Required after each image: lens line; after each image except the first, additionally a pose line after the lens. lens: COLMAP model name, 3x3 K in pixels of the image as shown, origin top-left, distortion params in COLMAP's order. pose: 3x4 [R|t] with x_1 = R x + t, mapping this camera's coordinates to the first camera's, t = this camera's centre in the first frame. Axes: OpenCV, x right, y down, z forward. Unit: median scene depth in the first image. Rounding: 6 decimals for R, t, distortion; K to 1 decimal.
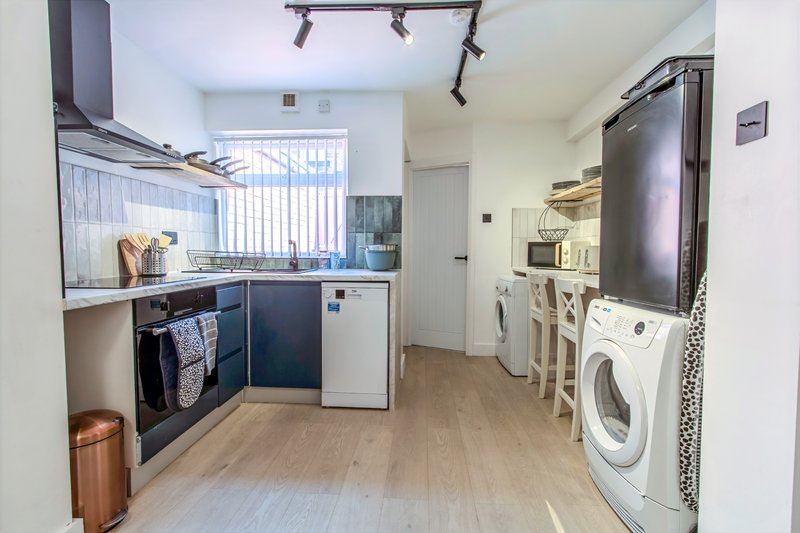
lens RADIAL K [[364.4, 0, 400.0], [0, 364.4, 266.5], [0, 0, 1]] dist [0.000818, 0.000059]
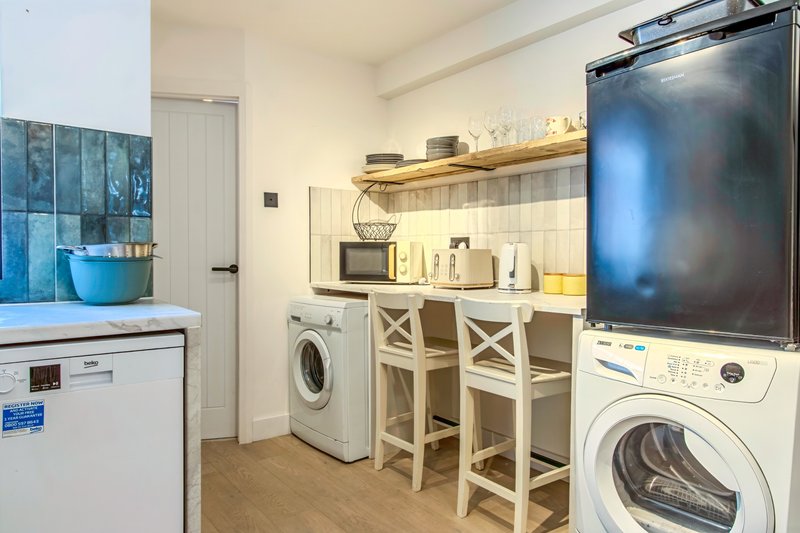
lens RADIAL K [[515.9, 0, 400.0], [0, 515.9, 266.5], [0, 0, 1]] dist [0.003535, 0.000219]
pose [[0.749907, -0.016004, 0.661349, -0.191548], [0.028519, 0.999560, -0.008149, -0.016597], [-0.660928, 0.024972, 0.750034, 0.303678]]
